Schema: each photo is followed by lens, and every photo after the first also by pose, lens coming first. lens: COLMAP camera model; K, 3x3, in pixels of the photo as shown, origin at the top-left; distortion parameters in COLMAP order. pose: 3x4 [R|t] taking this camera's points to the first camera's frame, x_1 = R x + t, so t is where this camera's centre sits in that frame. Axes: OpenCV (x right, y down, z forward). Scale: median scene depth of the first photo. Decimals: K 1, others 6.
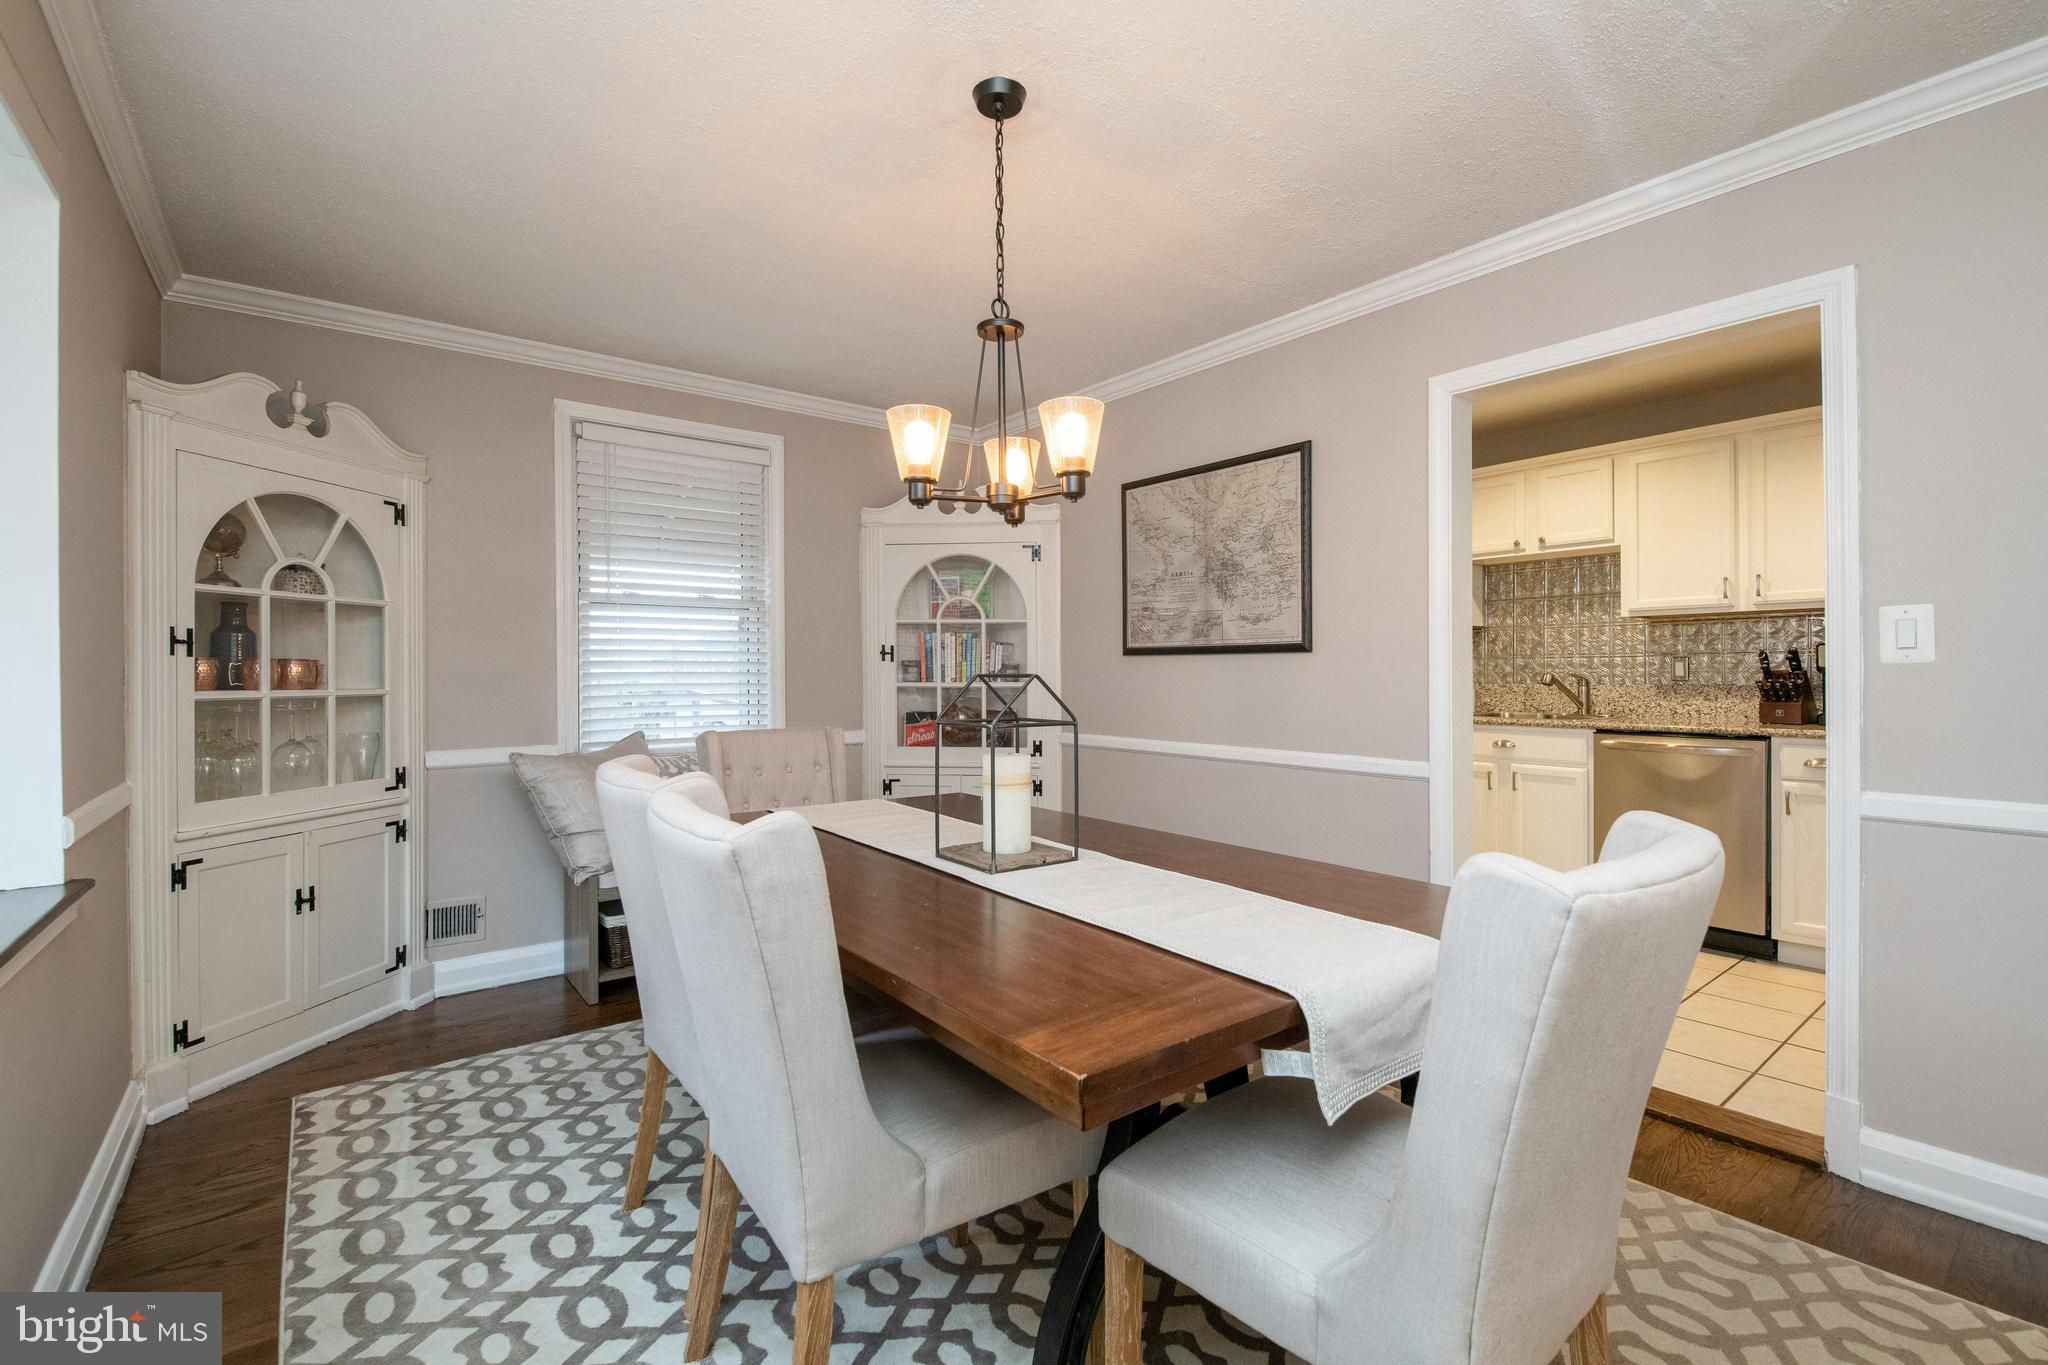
lens RADIAL K [[901.5, 0, 1018.9], [0, 901.5, 676.7], [0, 0, 1]] dist [0.002033, -0.011076]
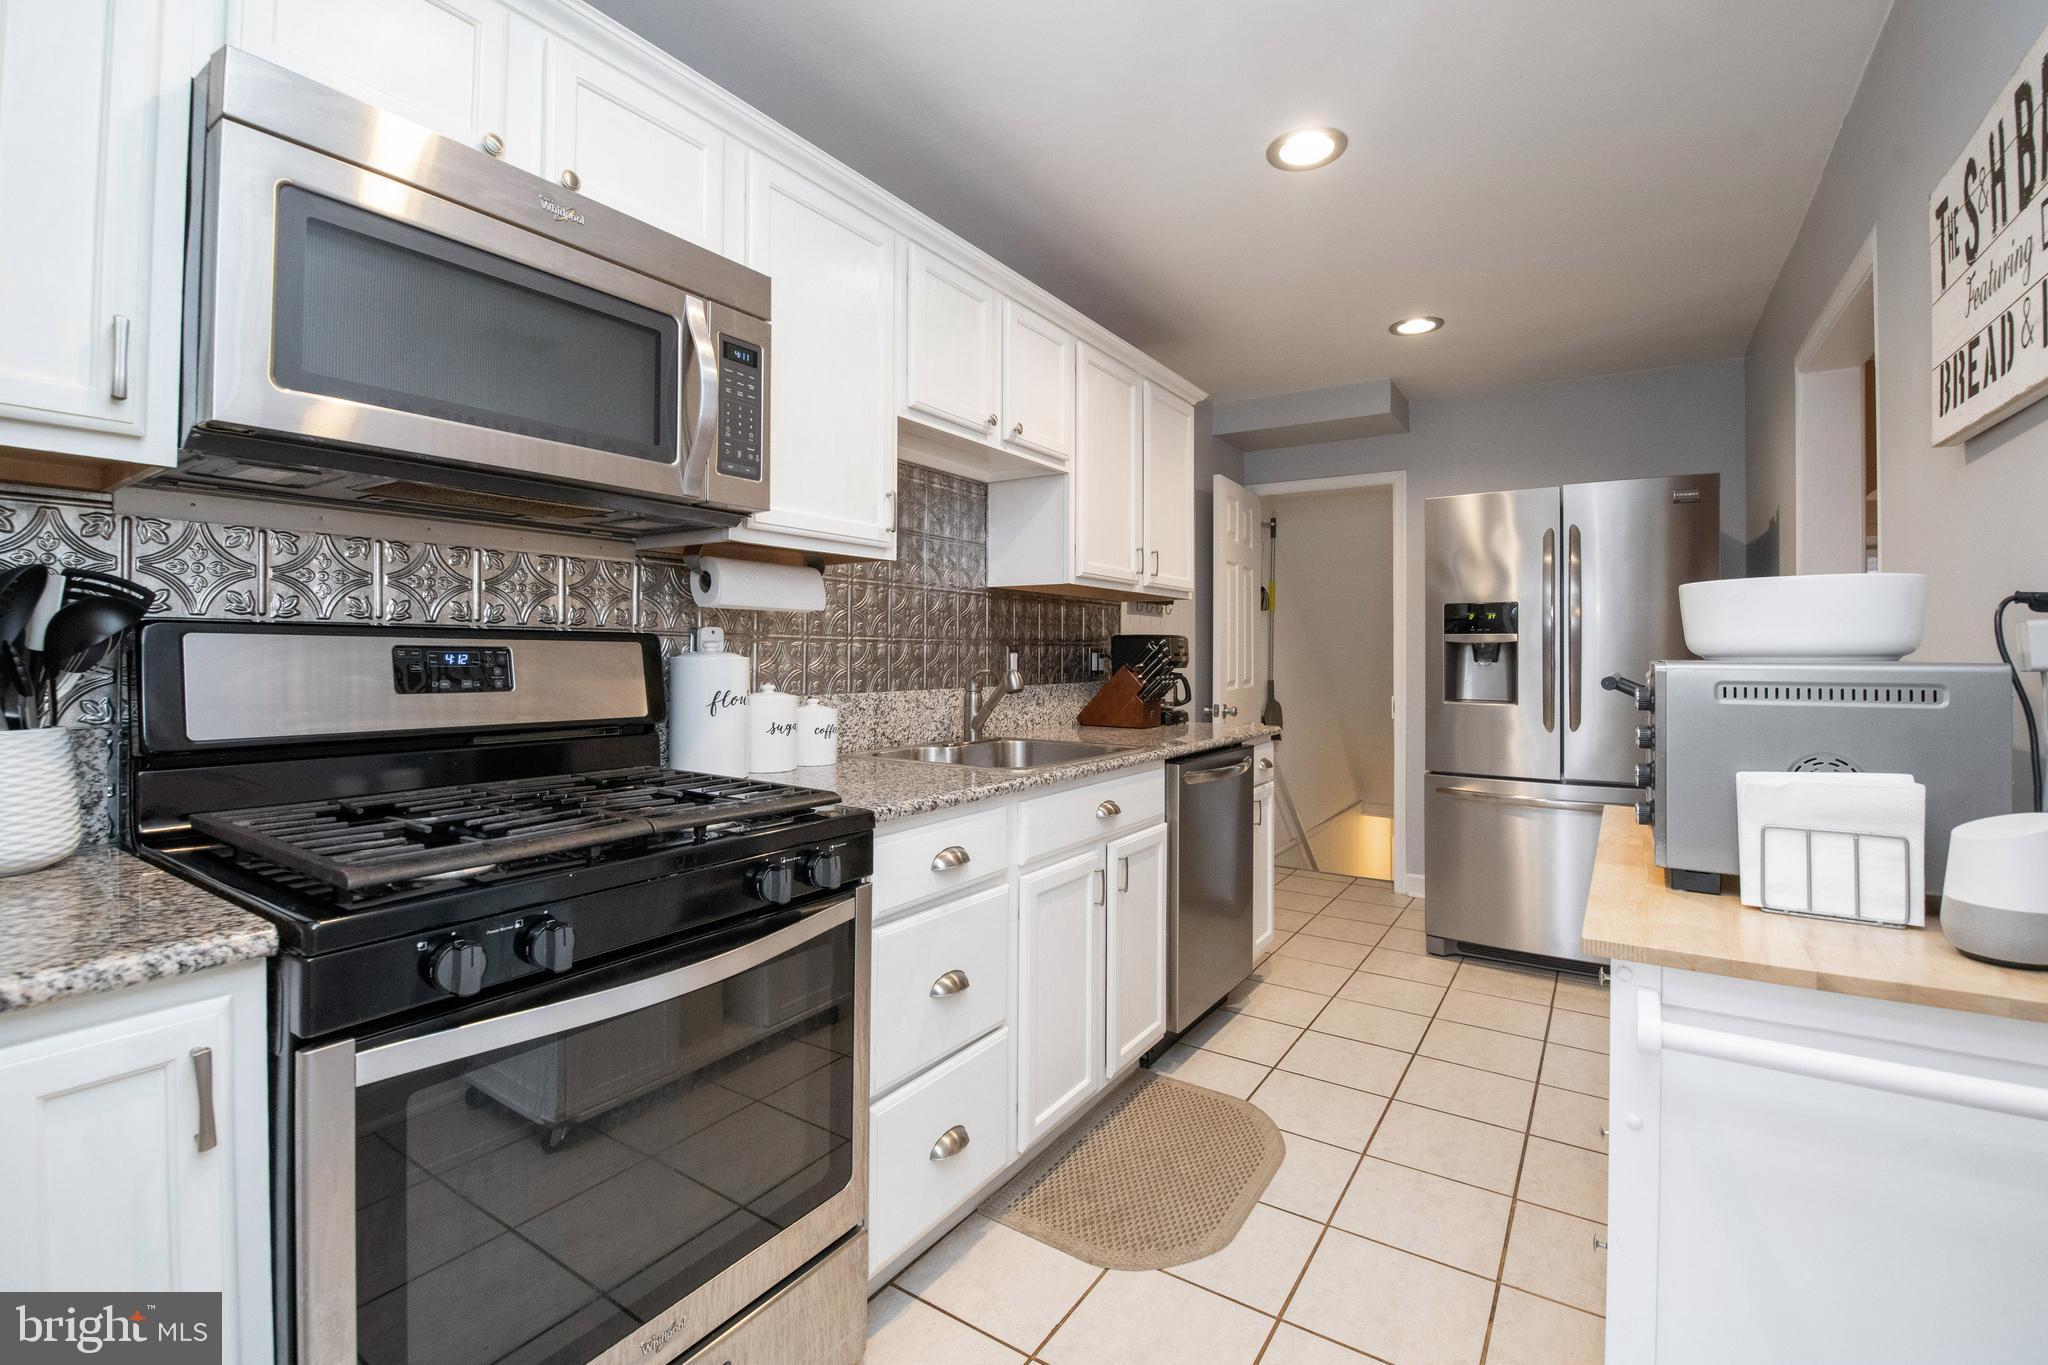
lens RADIAL K [[882.3, 0, 1038.9], [0, 882.3, 639.1], [0, 0, 1]] dist [0.000959, -0.010723]
pose [[-0.323368, 0.024286, 0.945962, 0.077626], [0.004991, 0.999700, -0.023960, -0.011503], [-0.946260, -0.003026, -0.323392, 1.293316]]
